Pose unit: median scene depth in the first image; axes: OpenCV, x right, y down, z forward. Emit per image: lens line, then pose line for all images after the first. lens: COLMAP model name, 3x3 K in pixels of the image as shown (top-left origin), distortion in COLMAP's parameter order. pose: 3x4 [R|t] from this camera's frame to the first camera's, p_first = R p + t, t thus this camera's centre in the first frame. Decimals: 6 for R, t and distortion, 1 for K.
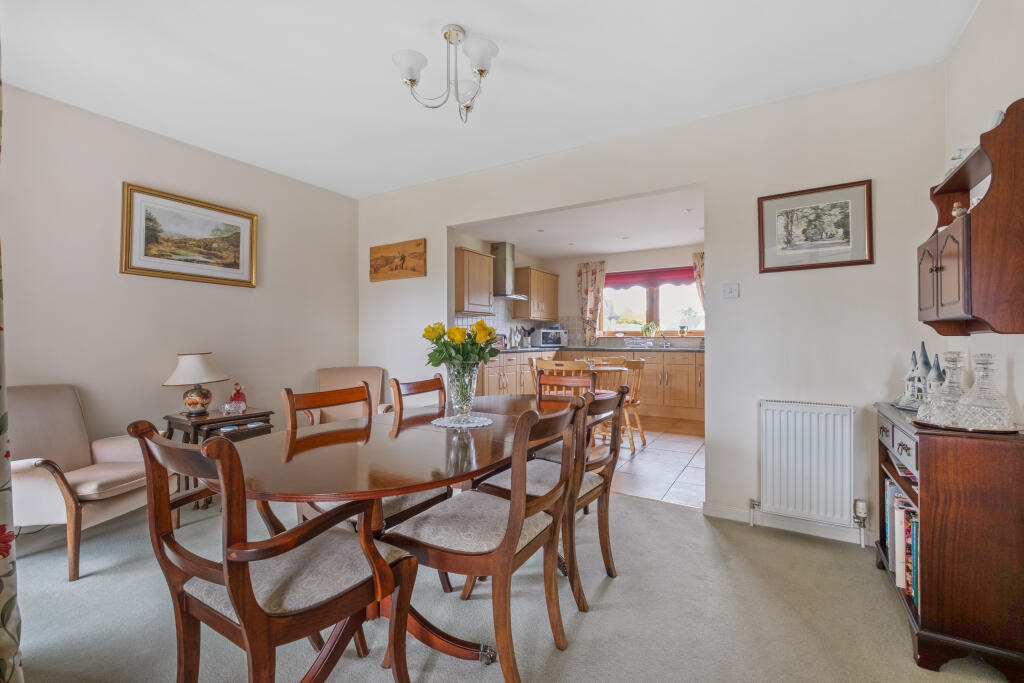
lens RADIAL K [[445.2, 0, 511.8], [0, 445.2, 335.9], [0, 0, 1]] dist [-0.001340, -0.001513]
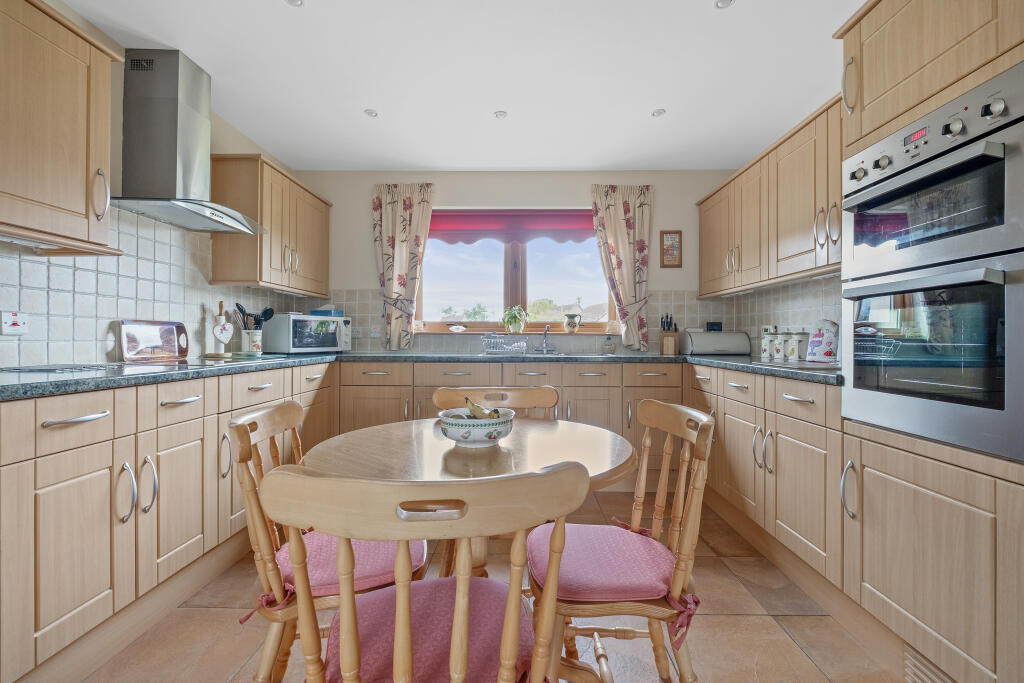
lens RADIAL K [[445.2, 0, 517.3], [0, 445.2, 336.1], [0, 0, 1]] dist [-0.001340, -0.001513]
pose [[0.855099, 0.006787, 0.518421, 0.031093], [-0.008665, 0.999962, 0.001201, 0.005335], [-0.518393, -0.005520, 0.855125, 0.522274]]
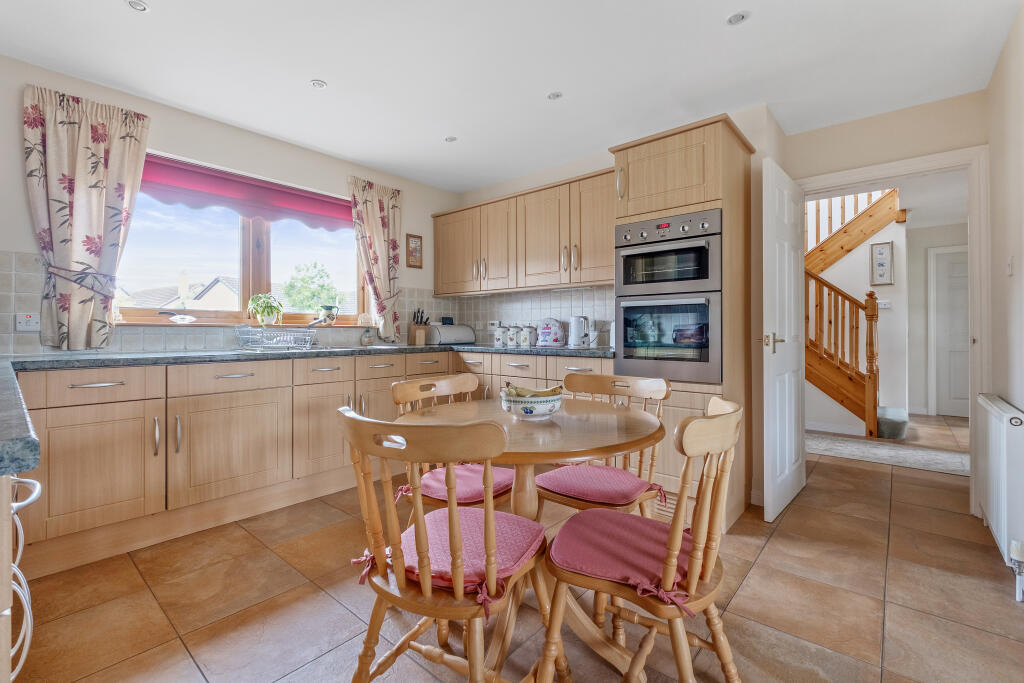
lens RADIAL K [[445.2, 0, 512.7], [0, 445.2, 325.6], [0, 0, 1]] dist [-0.001340, -0.001513]
pose [[0.155201, 0.013996, 0.987784, -0.104816], [-0.006624, 0.999892, -0.013127, 0.007130], [-0.987861, -0.004506, 0.155277, 0.658573]]
